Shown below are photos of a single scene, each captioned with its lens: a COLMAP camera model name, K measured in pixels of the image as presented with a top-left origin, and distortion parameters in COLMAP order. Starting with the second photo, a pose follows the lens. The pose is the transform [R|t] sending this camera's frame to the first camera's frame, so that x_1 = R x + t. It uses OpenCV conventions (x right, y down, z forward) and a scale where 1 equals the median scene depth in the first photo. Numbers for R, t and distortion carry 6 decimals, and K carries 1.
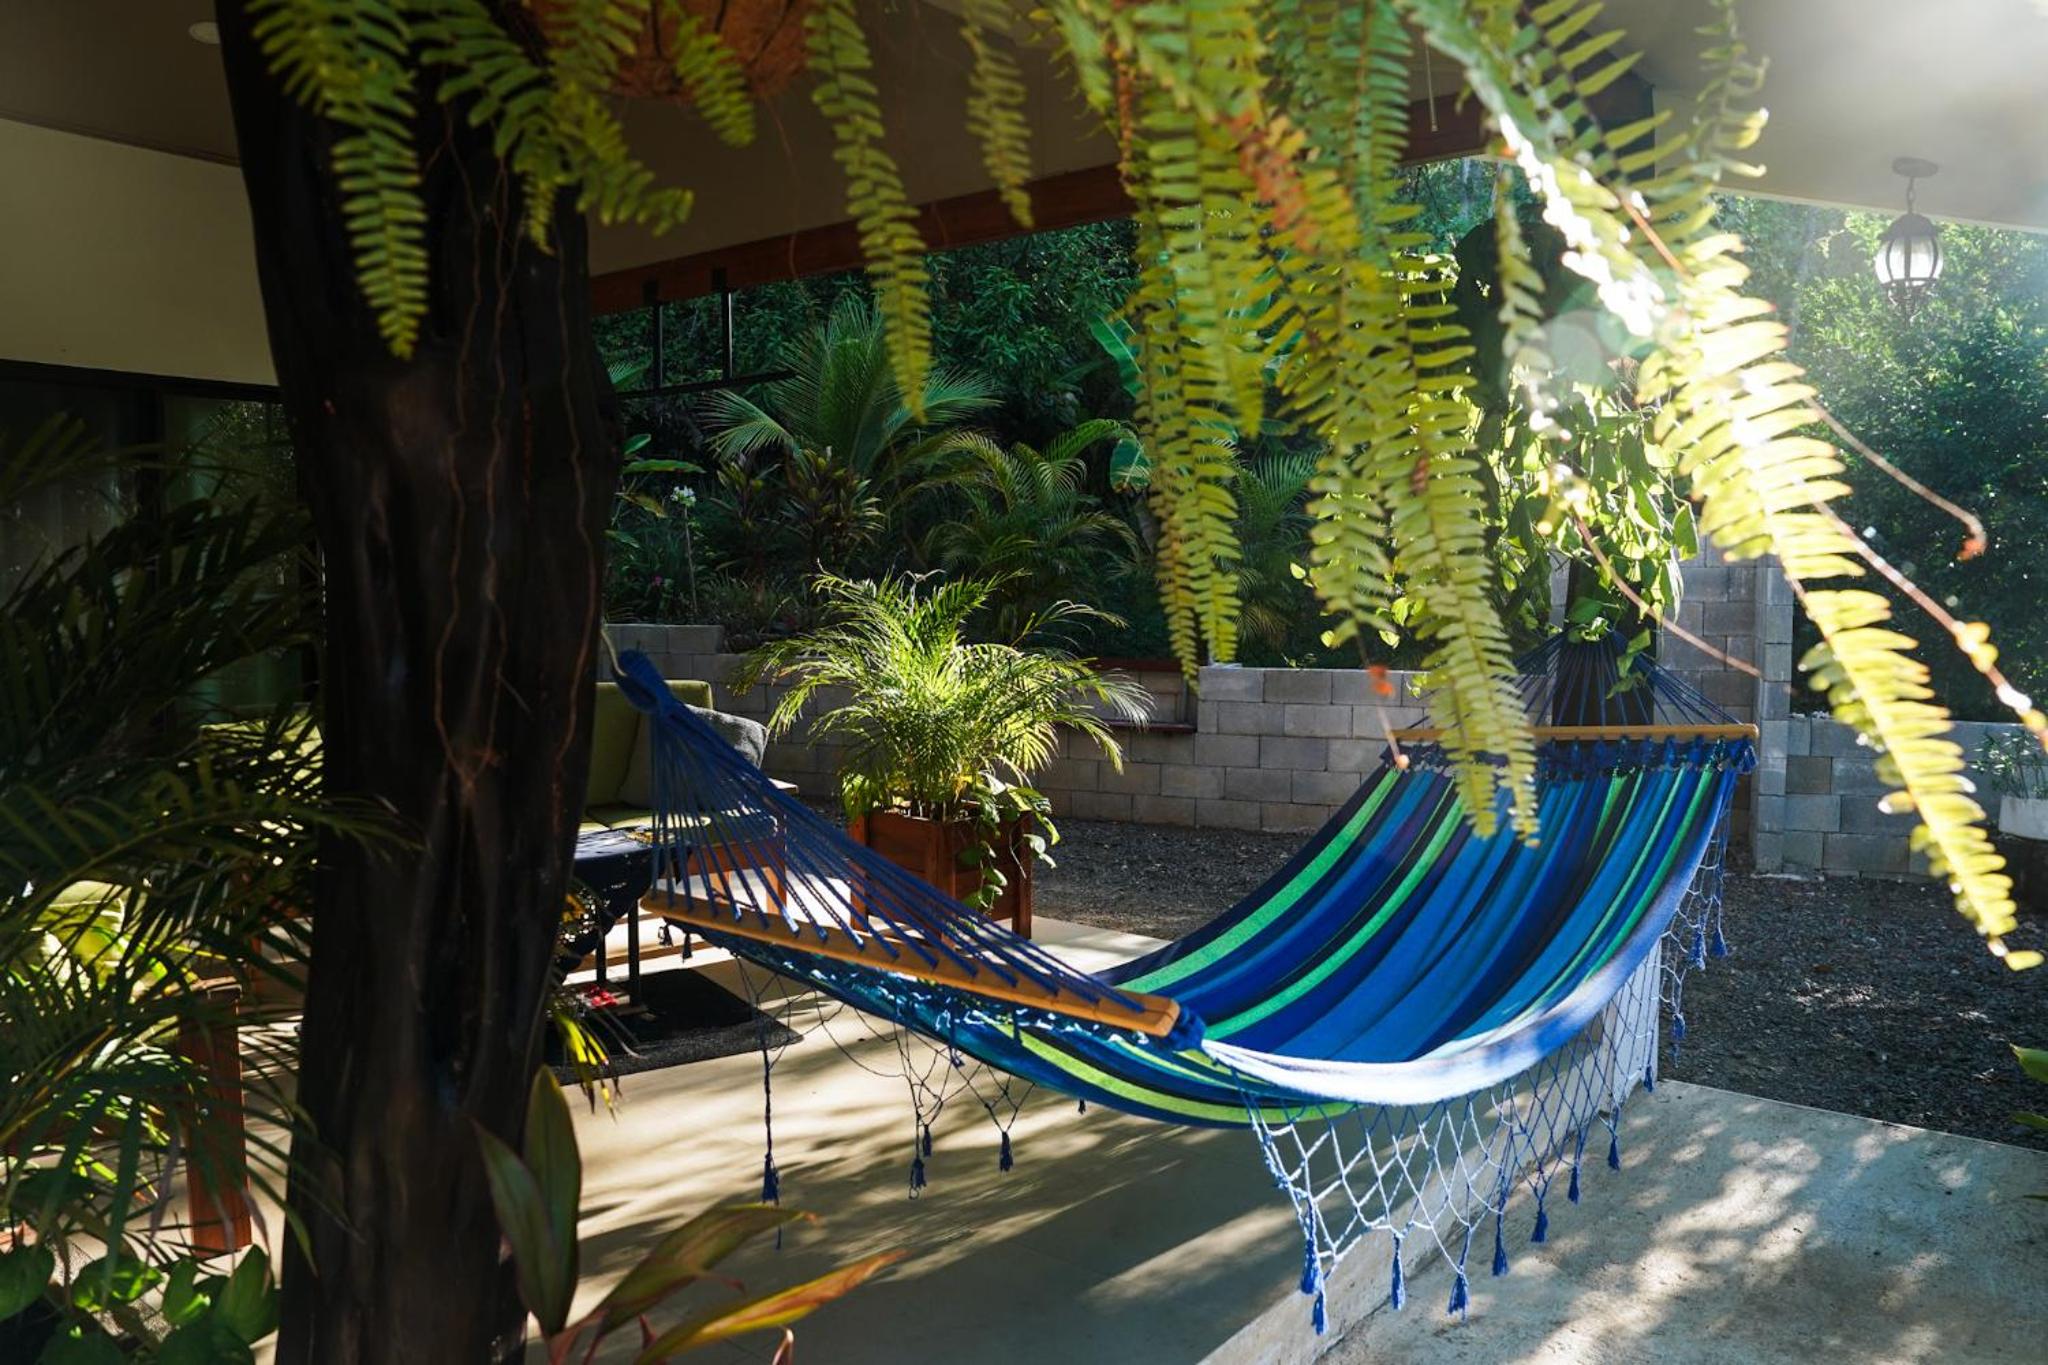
lens RADIAL K [[1496.0, 0, 1025.1], [0, 1496.0, 678.3], [0, 0, 1]] dist [-0.126431, 0.102464]
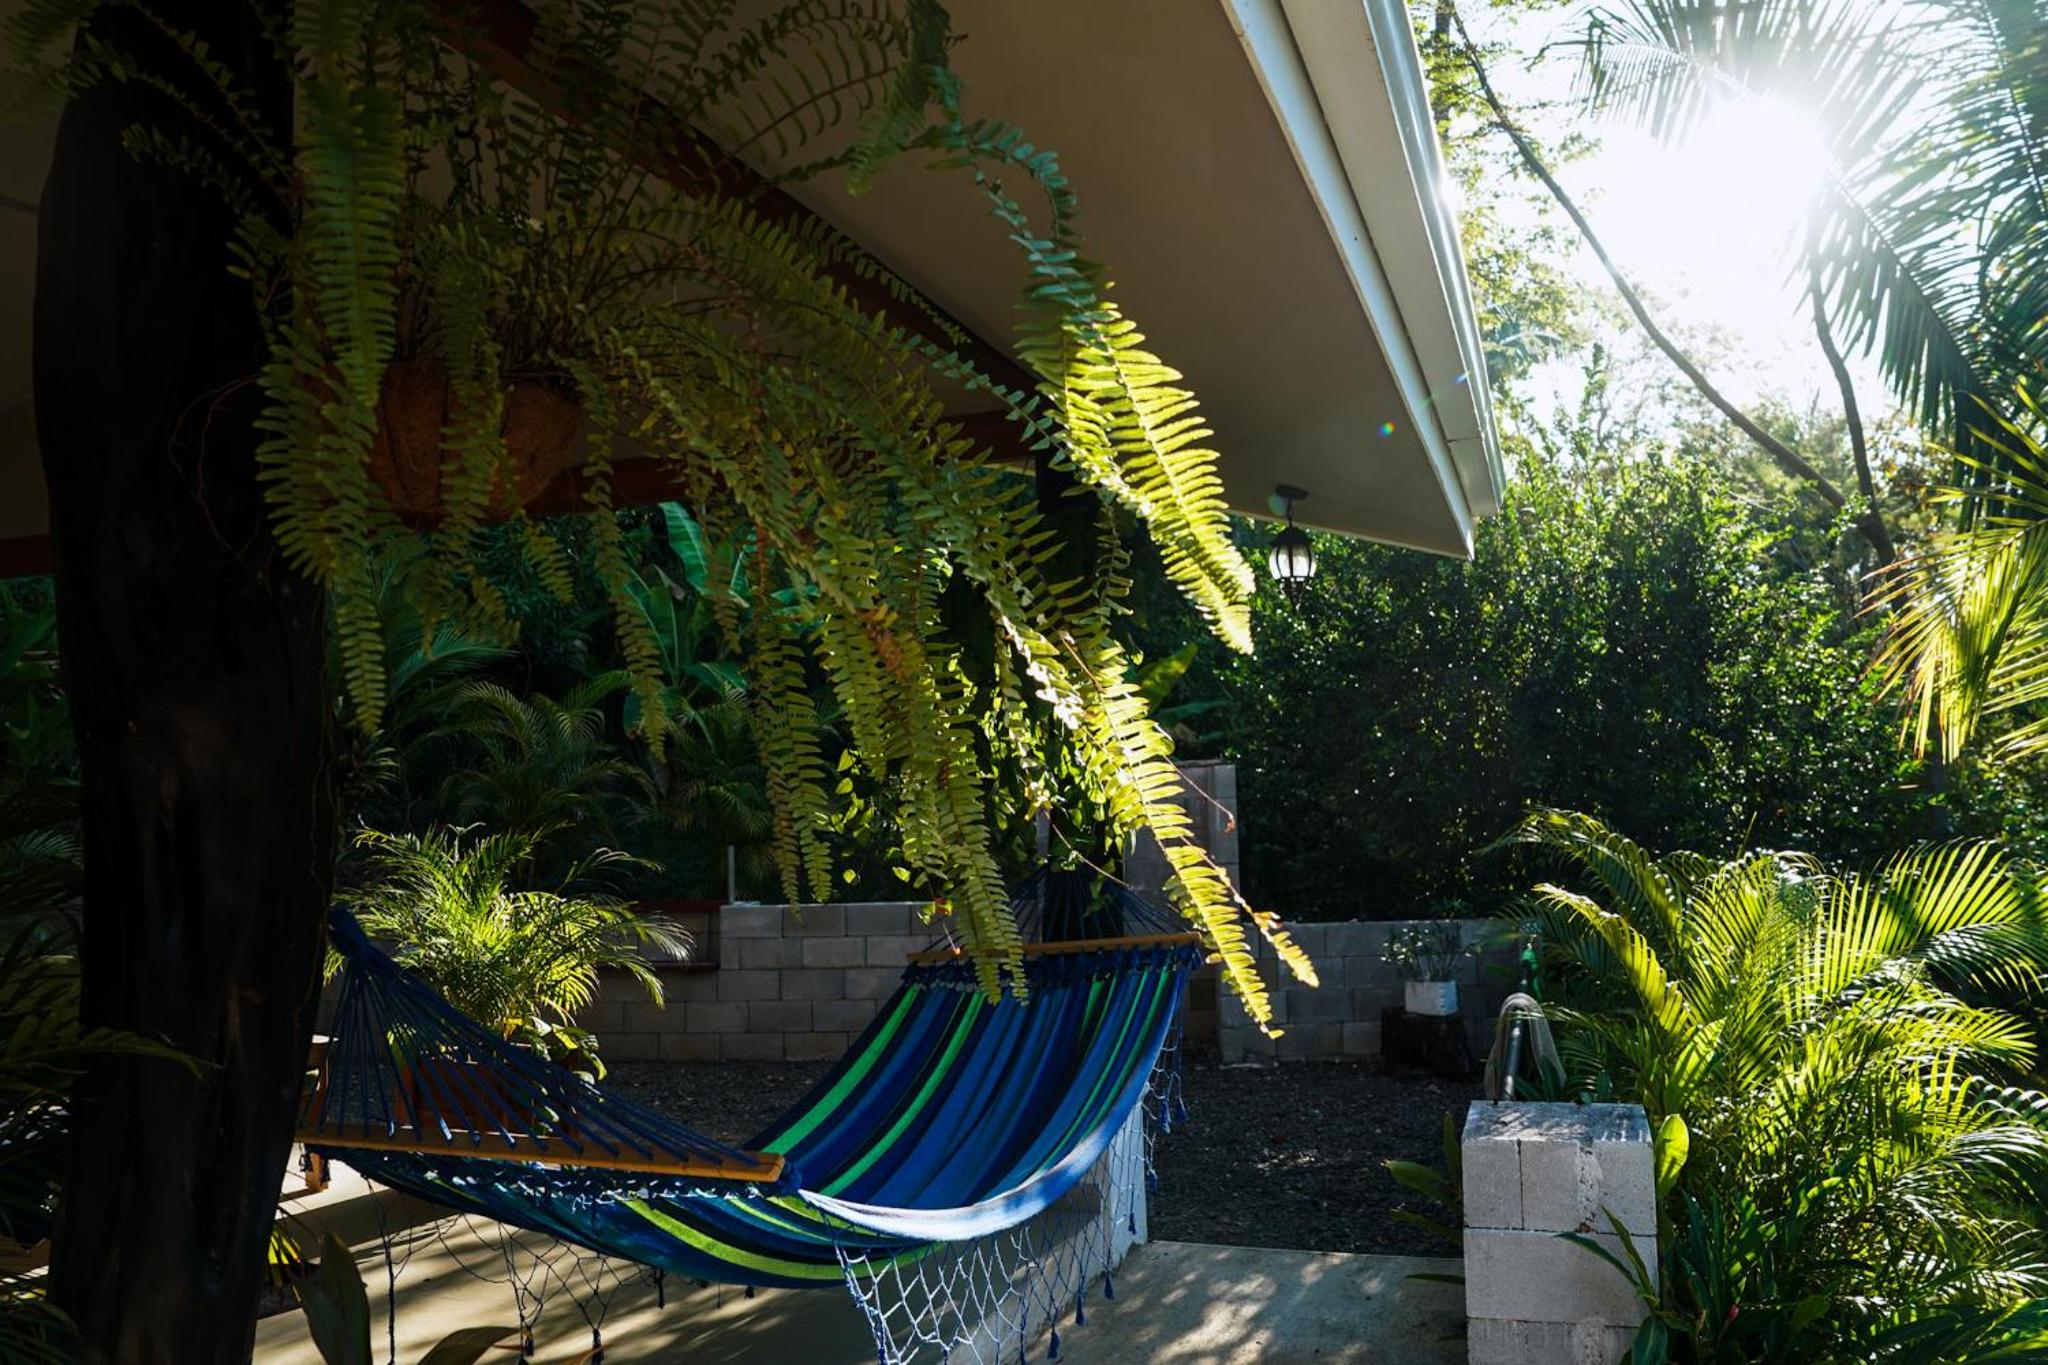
lens RADIAL K [[1496.0, 0, 1025.1], [0, 1496.0, 678.3], [0, 0, 1]] dist [-0.126431, 0.102464]
pose [[0.944902, 0.002844, 0.327342, -0.051722], [0.048755, 0.987587, -0.149316, 0.000399], [-0.323703, 0.157049, 0.933034, -0.156511]]
